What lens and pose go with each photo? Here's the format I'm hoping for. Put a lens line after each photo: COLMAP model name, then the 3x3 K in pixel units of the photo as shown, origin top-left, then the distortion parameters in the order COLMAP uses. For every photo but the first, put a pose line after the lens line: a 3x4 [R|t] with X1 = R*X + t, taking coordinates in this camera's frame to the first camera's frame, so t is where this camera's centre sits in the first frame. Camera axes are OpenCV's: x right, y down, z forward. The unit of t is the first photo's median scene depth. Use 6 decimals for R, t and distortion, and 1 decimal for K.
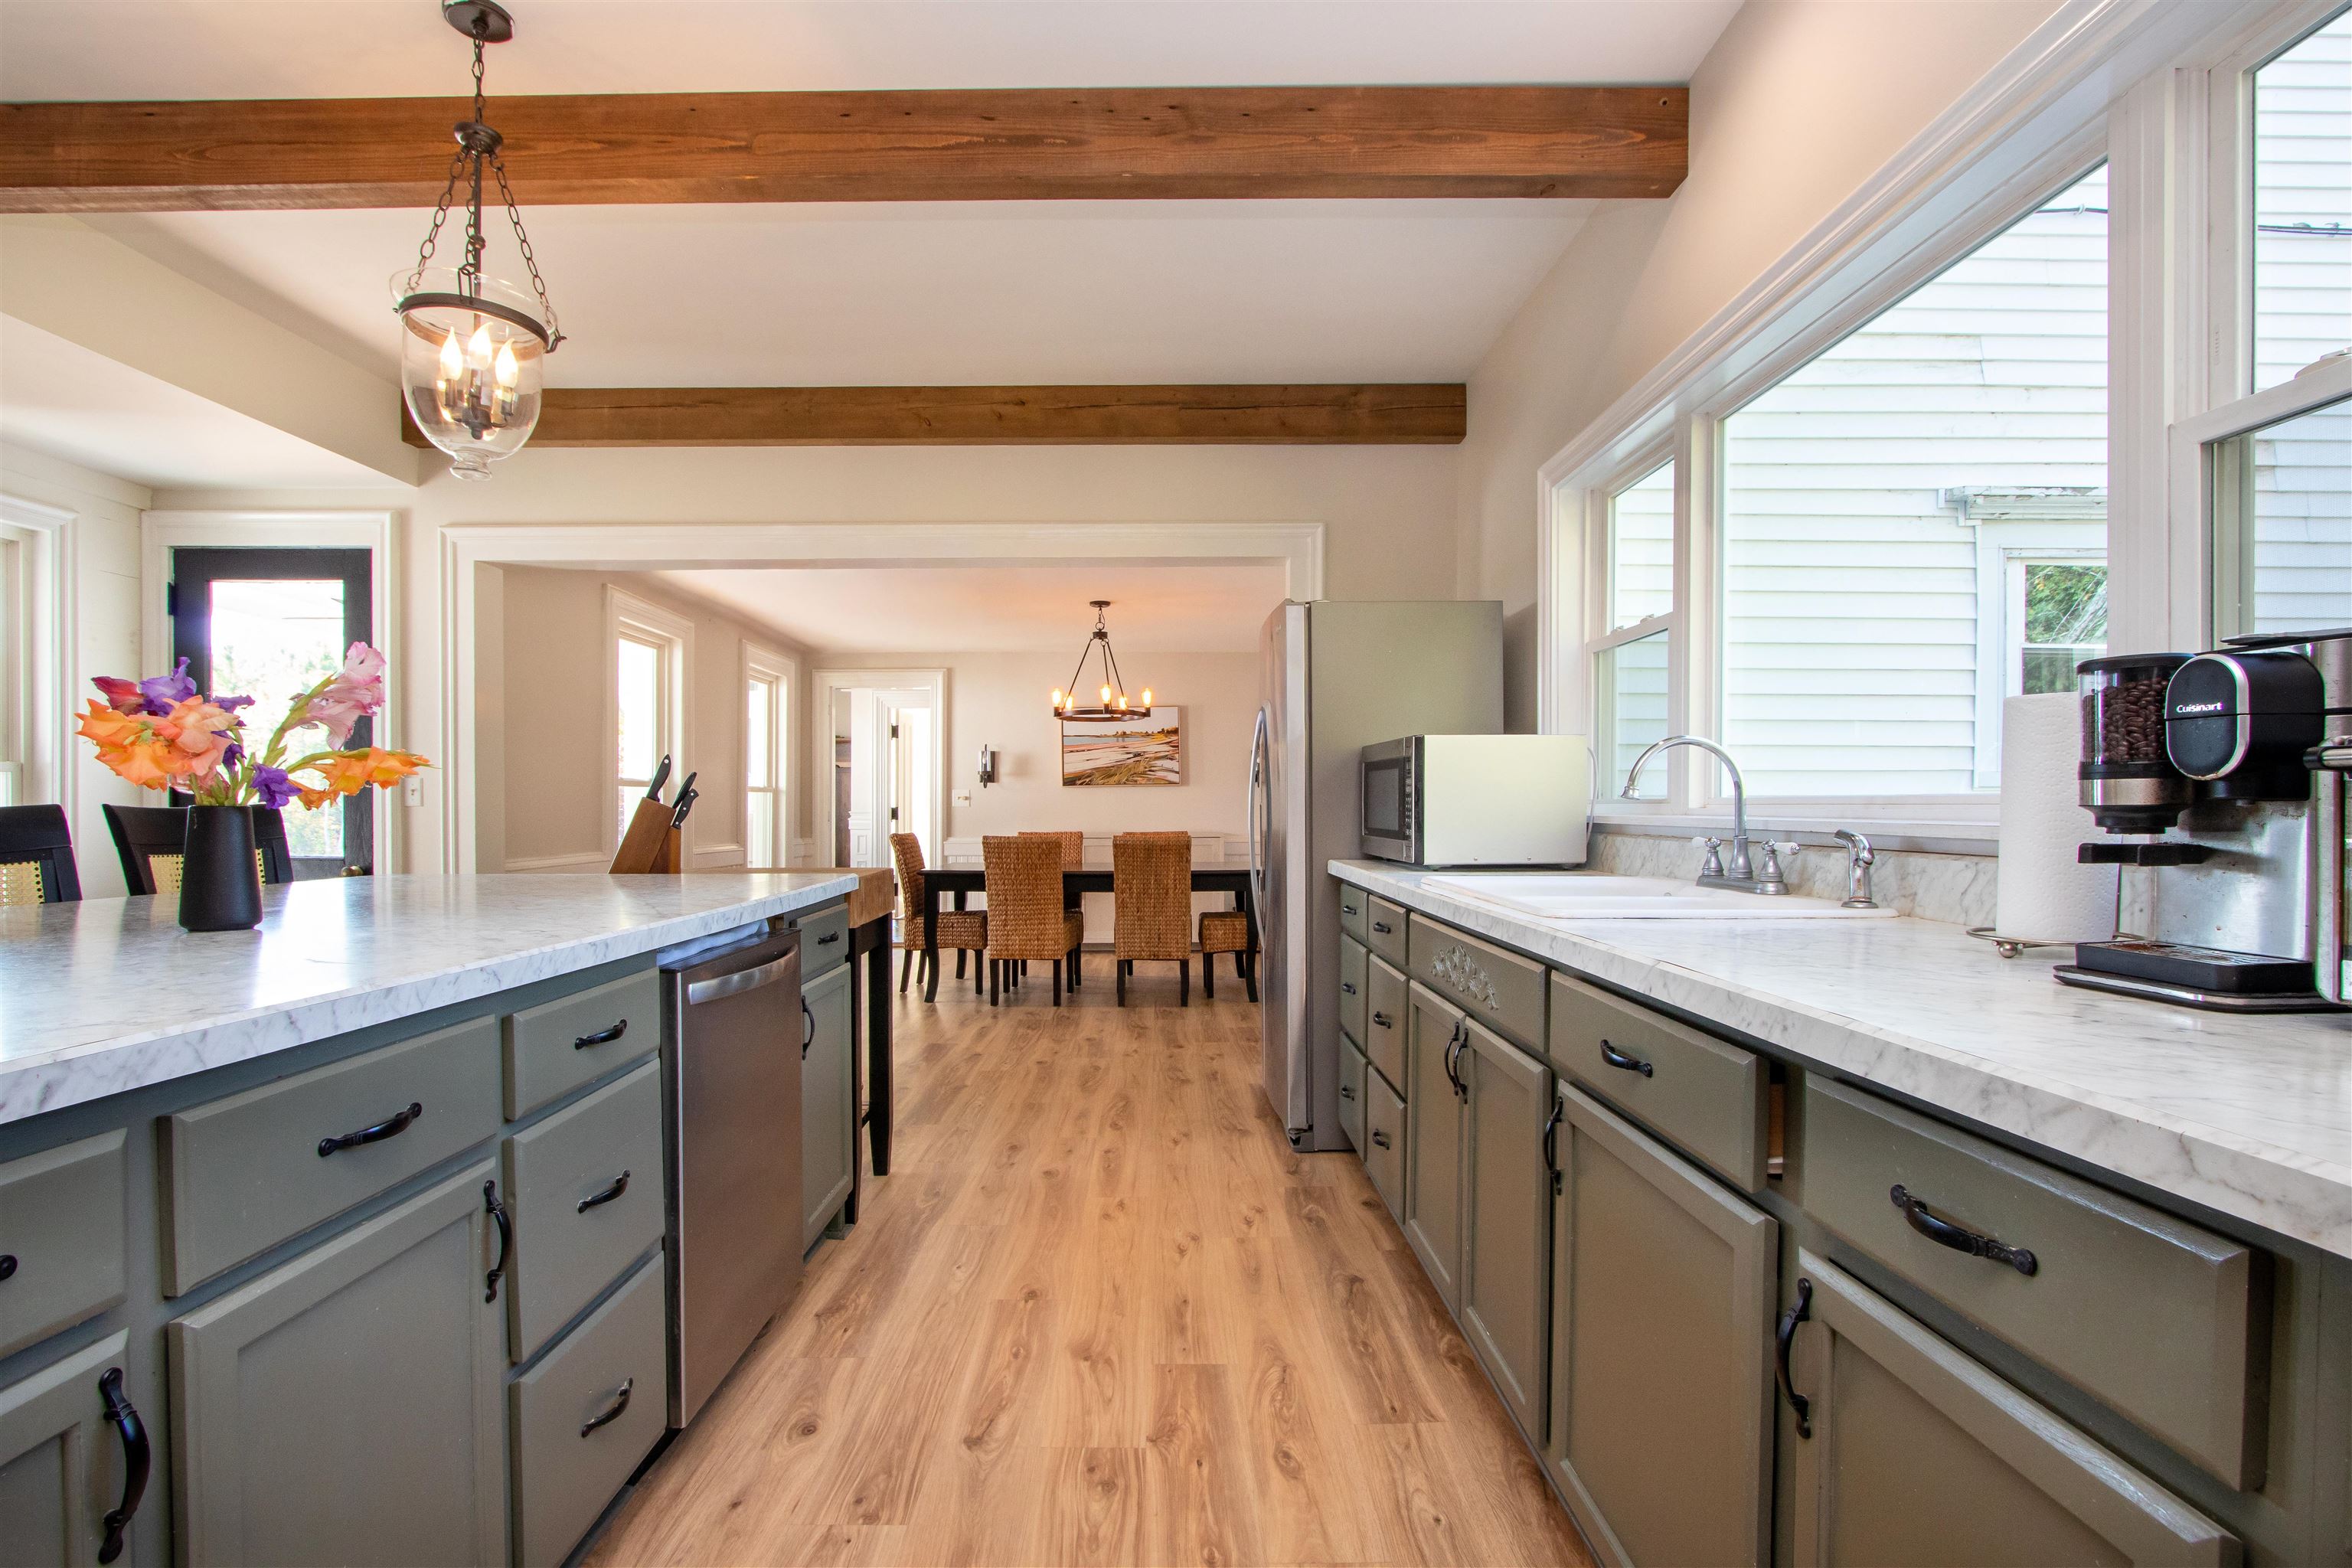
lens RADIAL K [[1105.1, 0, 1102.8], [0, 1105.1, 815.7], [0, 0, 1]] dist [-0.018332, 0.001365]
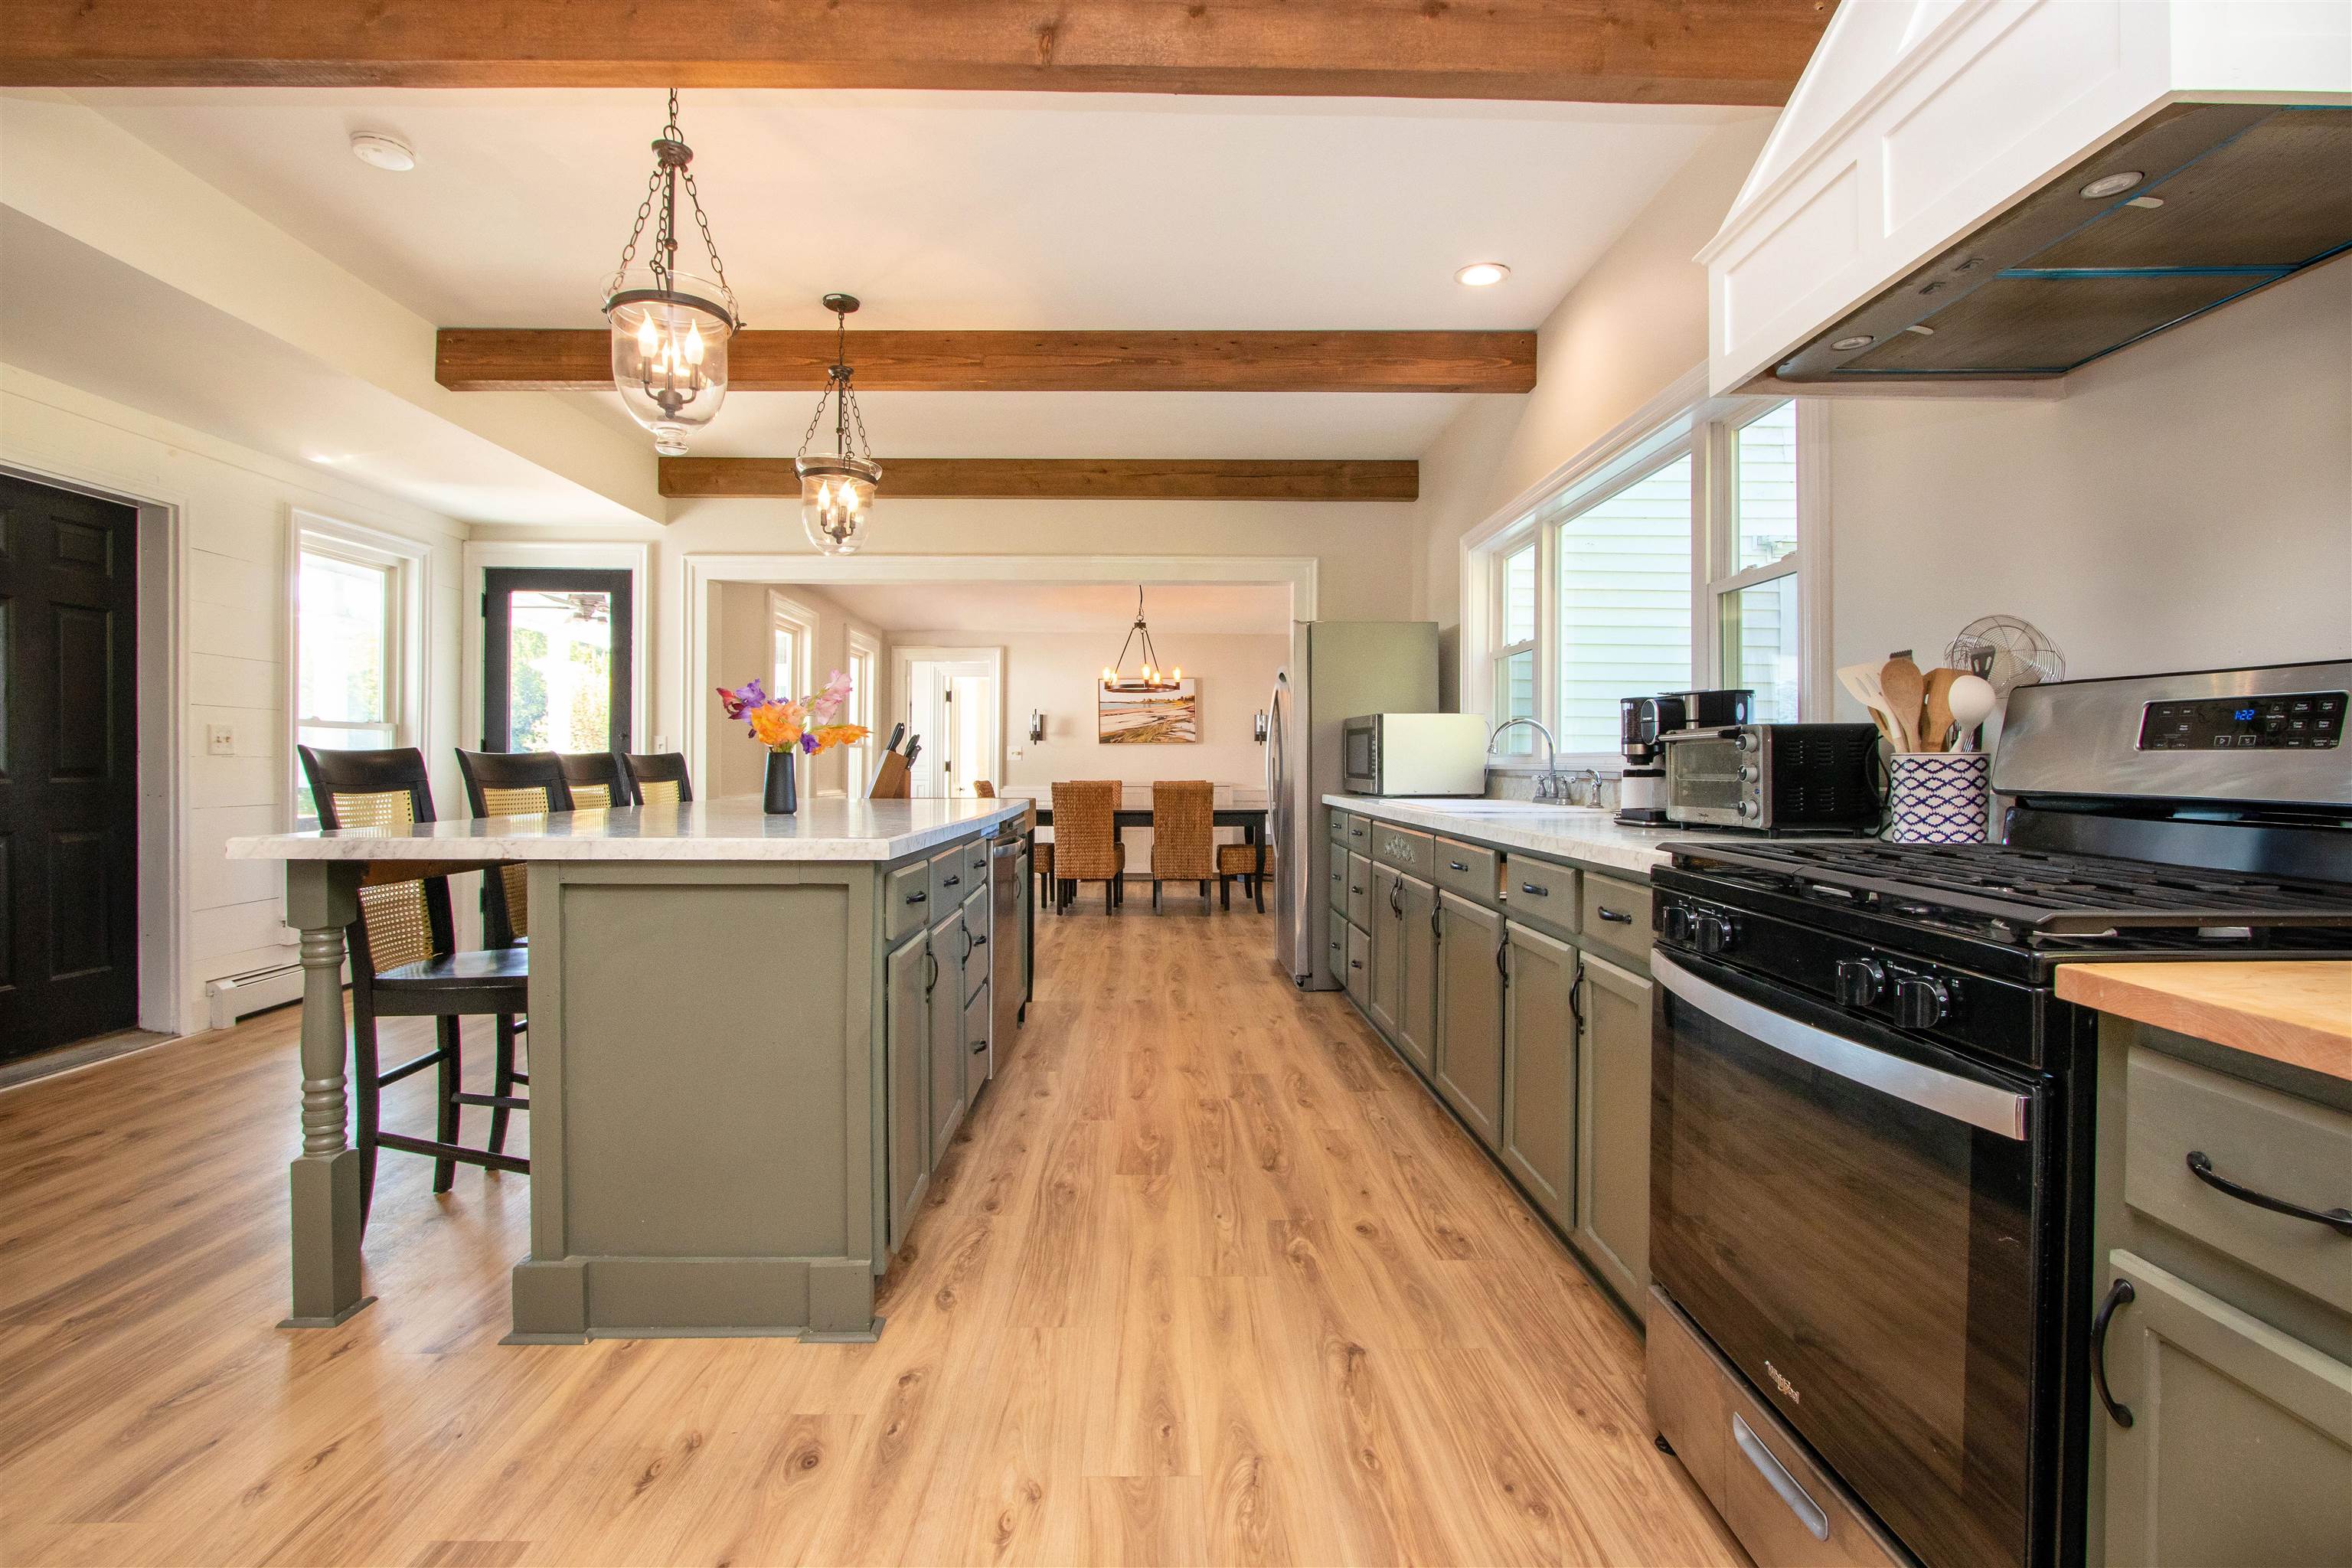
lens RADIAL K [[1105.1, 0, 1109.5], [0, 1105.1, 755.7], [0, 0, 1]] dist [-0.018332, 0.001365]
pose [[0.999821, 0.003735, 0.018525, -0.139970], [-0.003441, 0.999868, -0.015852, 0.015316], [-0.018582, 0.015786, 0.999703, -0.611708]]
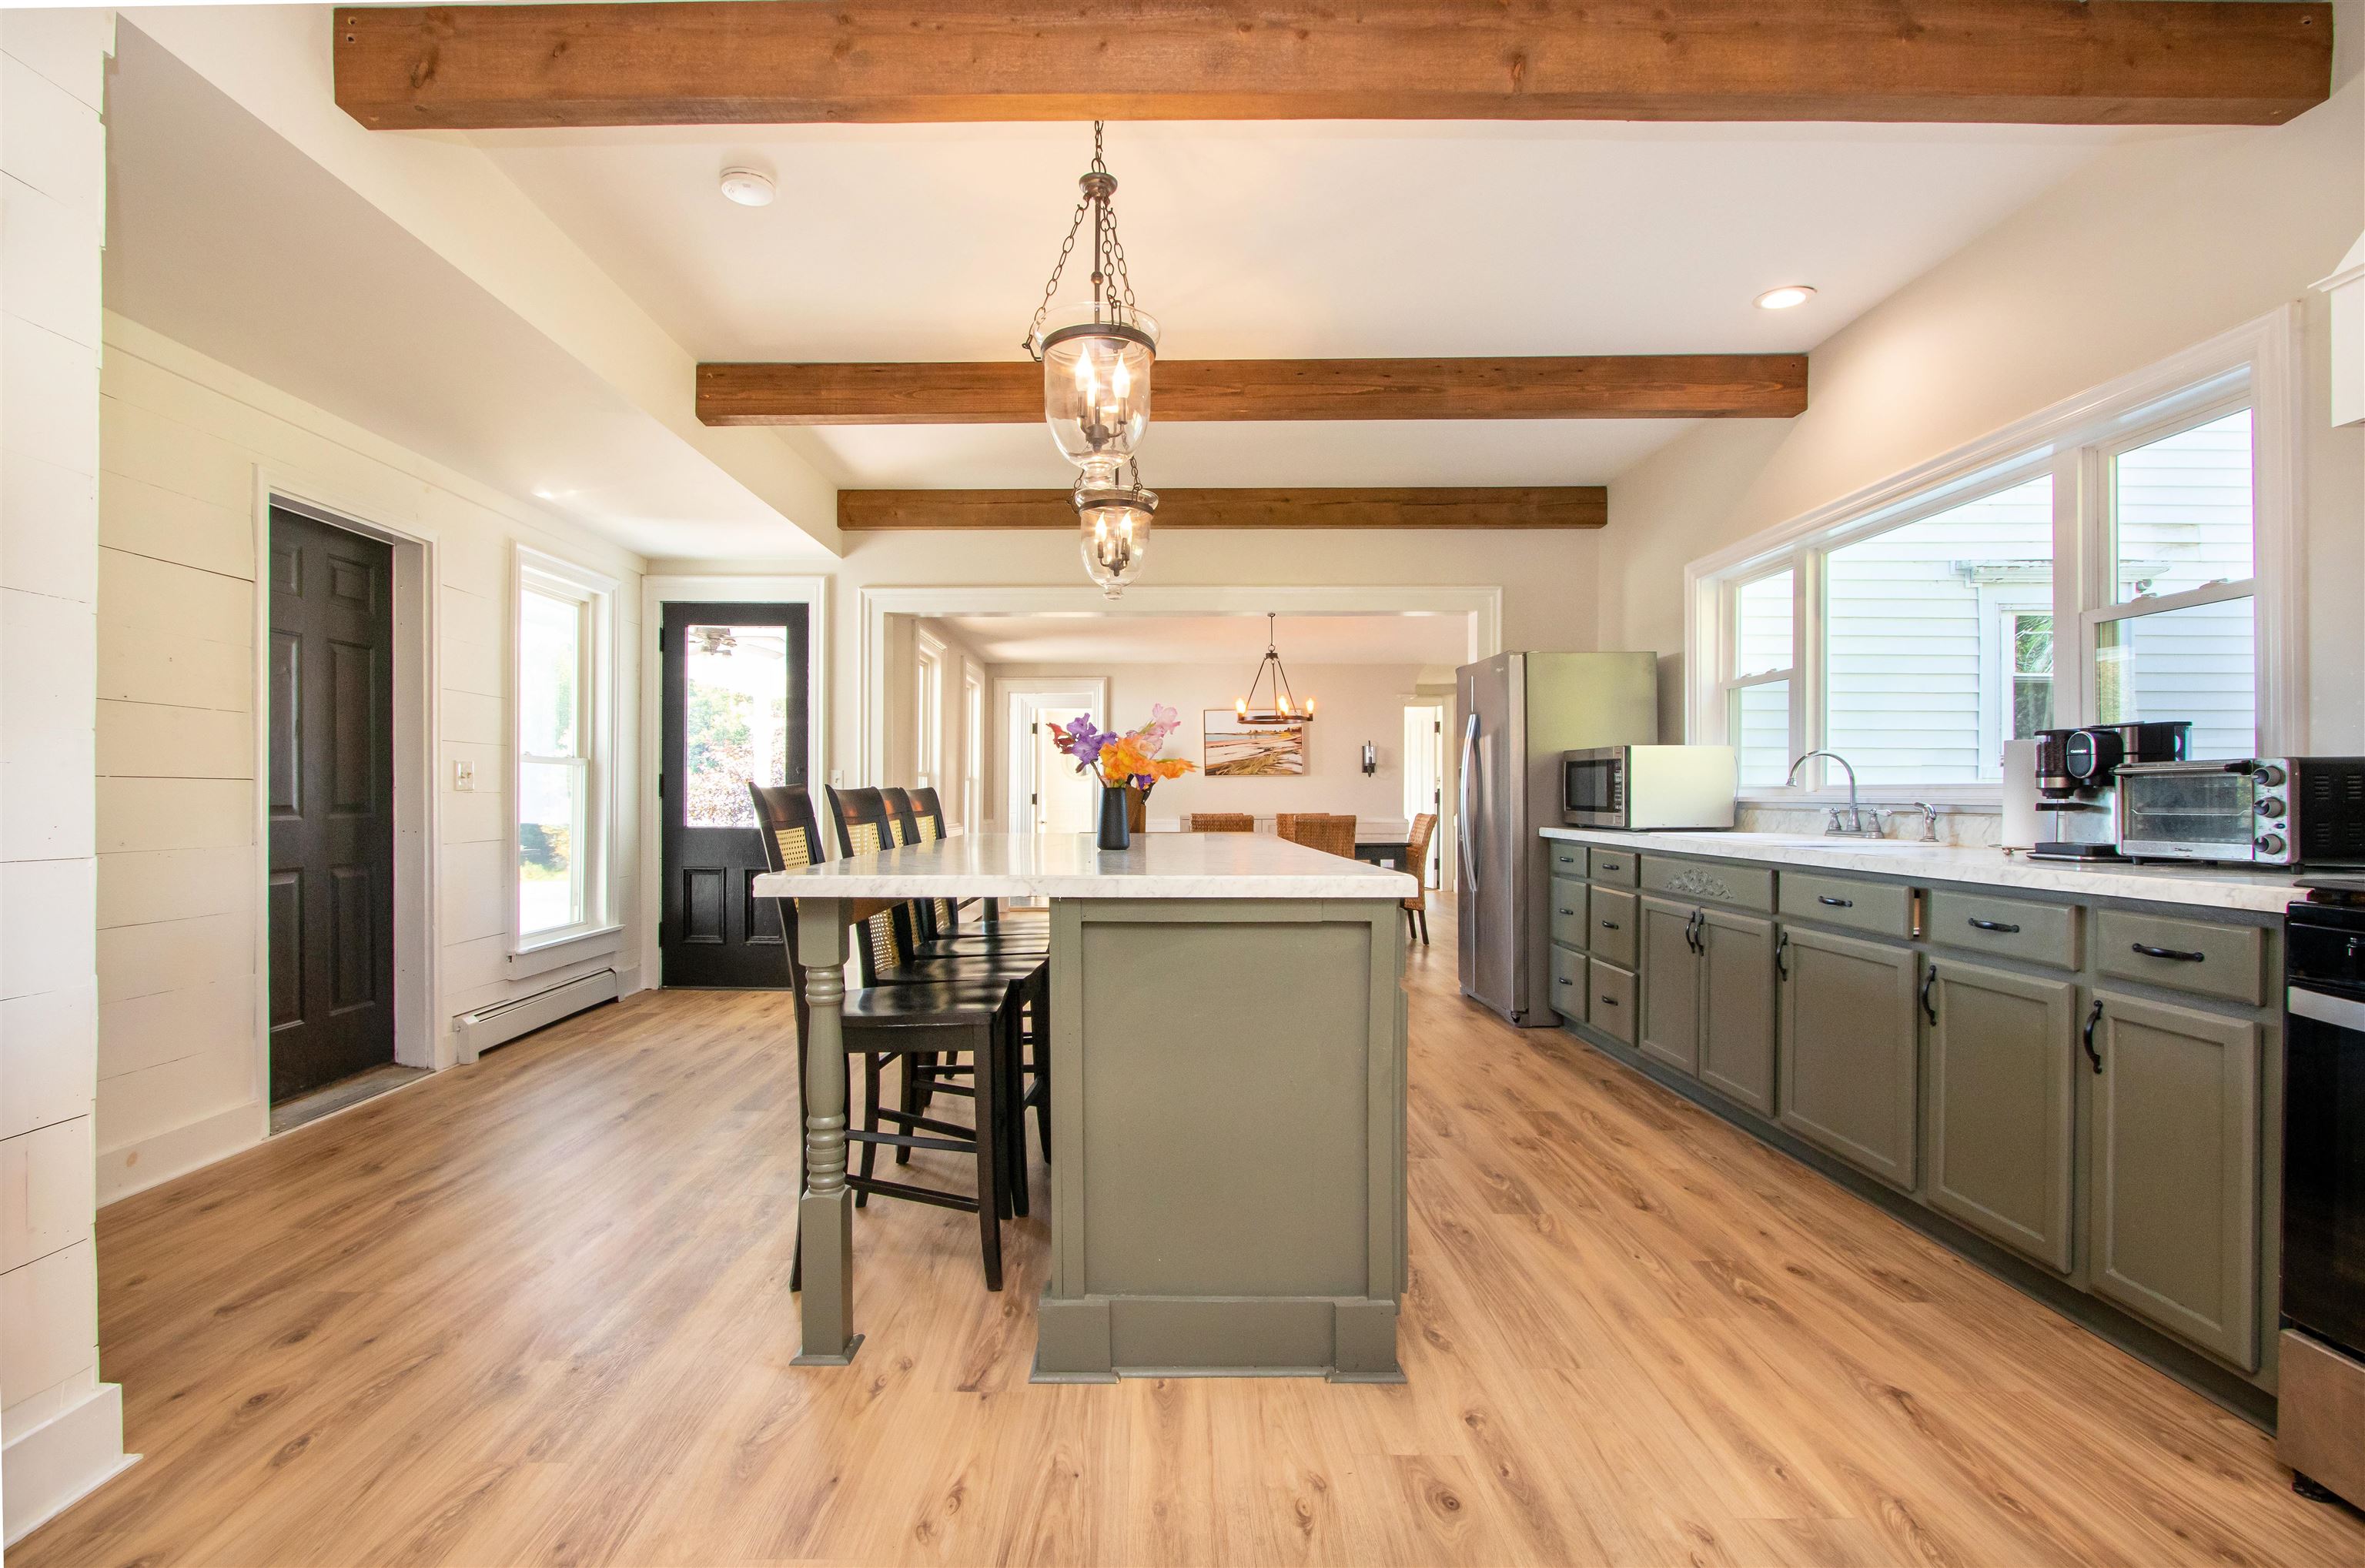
lens RADIAL K [[1111.1, 0, 1065.9], [0, 1111.1, 789.1], [0, 0, 1]] dist [-0.018332, 0.001365]
pose [[0.999908, 0.001507, -0.013510, -0.510991], [-0.001682, 0.999915, -0.012965, 0.011701], [0.013489, 0.012987, 0.999825, -0.609575]]
